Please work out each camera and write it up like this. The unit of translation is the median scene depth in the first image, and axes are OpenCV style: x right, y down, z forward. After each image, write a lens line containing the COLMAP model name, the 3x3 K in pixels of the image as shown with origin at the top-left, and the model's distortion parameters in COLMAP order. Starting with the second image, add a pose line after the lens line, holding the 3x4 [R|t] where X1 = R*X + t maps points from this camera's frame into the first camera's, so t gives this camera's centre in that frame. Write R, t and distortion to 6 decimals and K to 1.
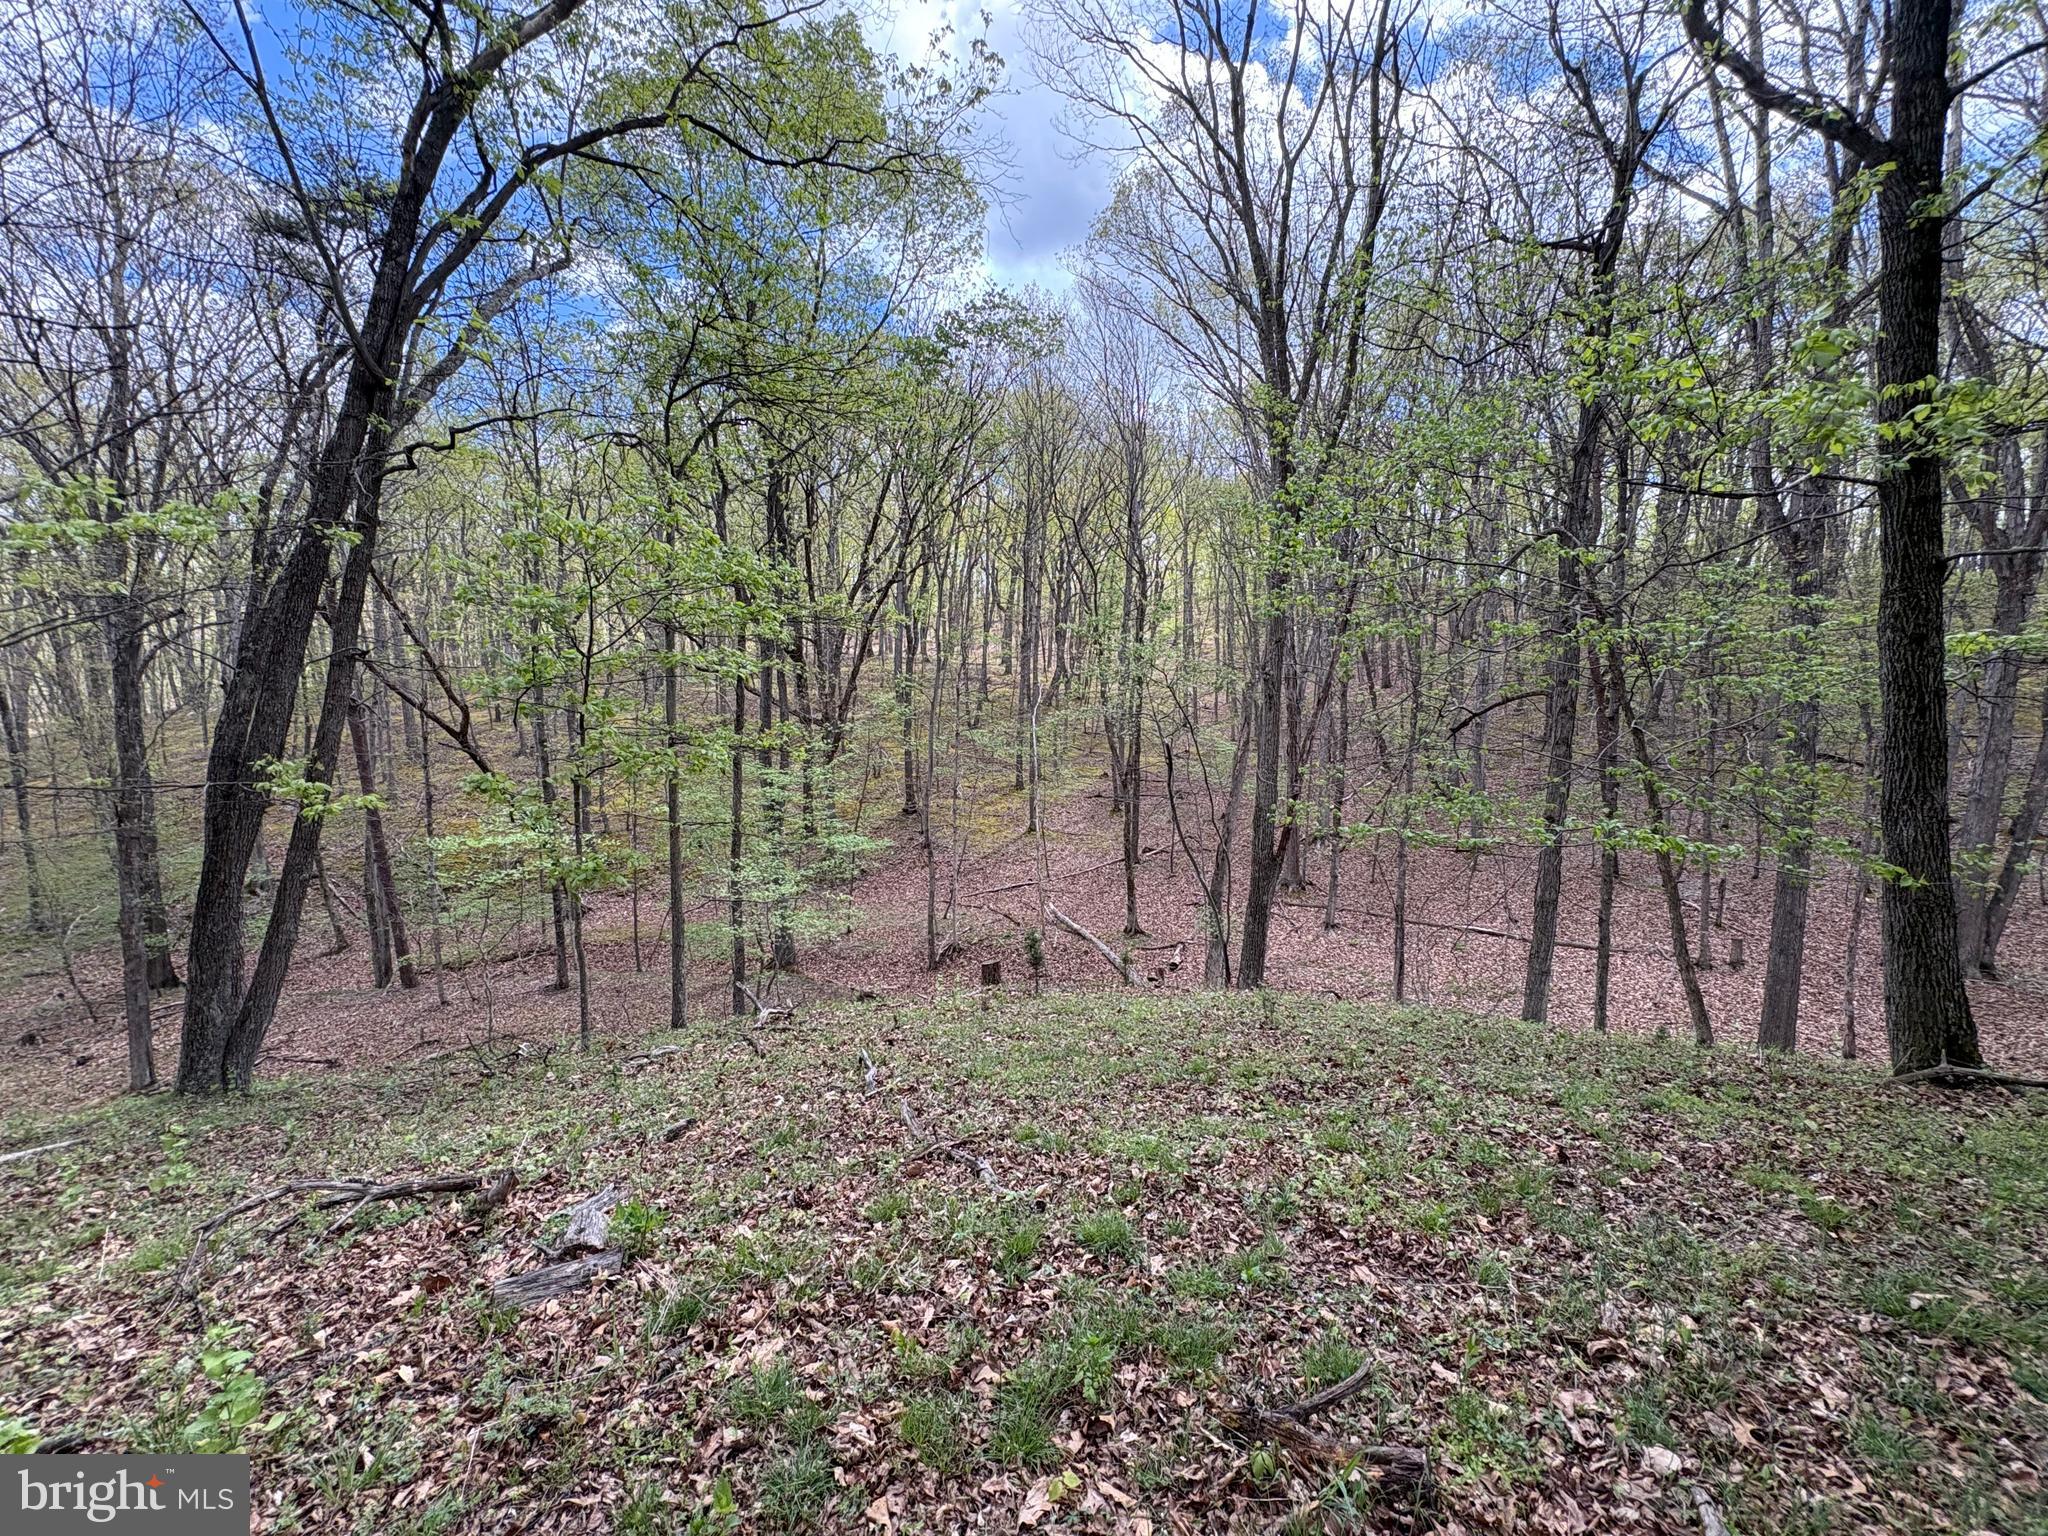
lens RADIAL K [[822.6, 0, 1022.1], [0, 822.6, 761.6], [0, 0, 1]] dist [-0.002366, 0.000433]
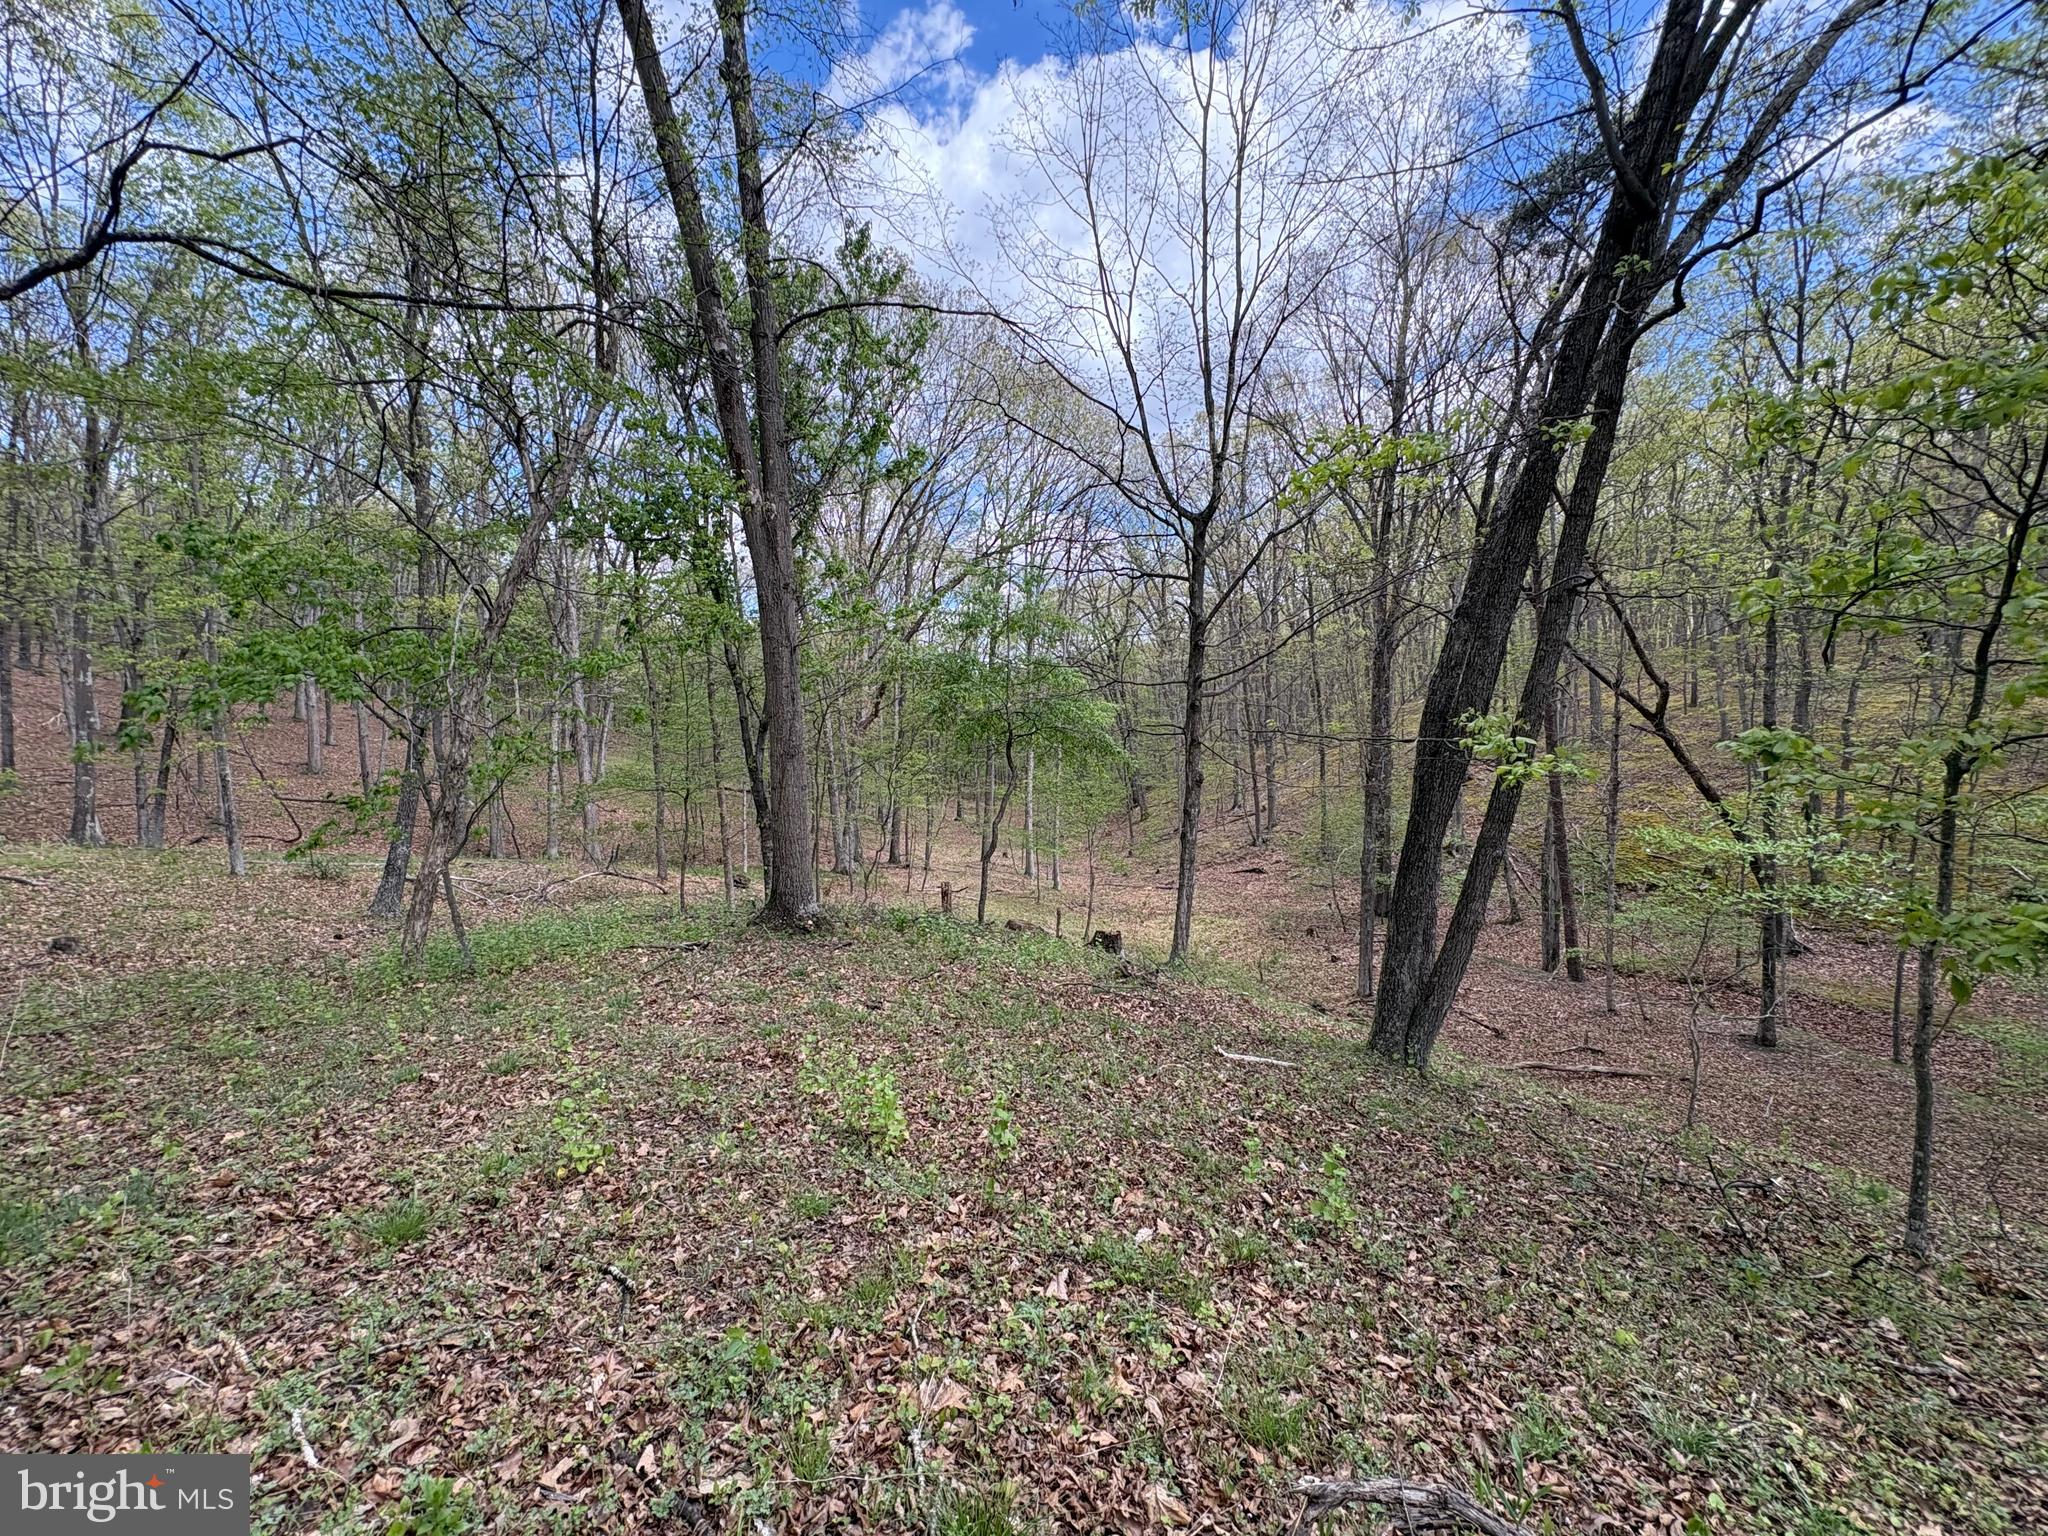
lens RADIAL K [[822.6, 0, 1023.1], [0, 822.6, 767.0], [0, 0, 1]] dist [-0.002366, 0.000433]
pose [[0.322418, 0.070606, -0.943961, -0.073392], [-0.054779, 0.996935, 0.055858, 0.010078], [0.945011, 0.033700, 0.325297, 0.079708]]
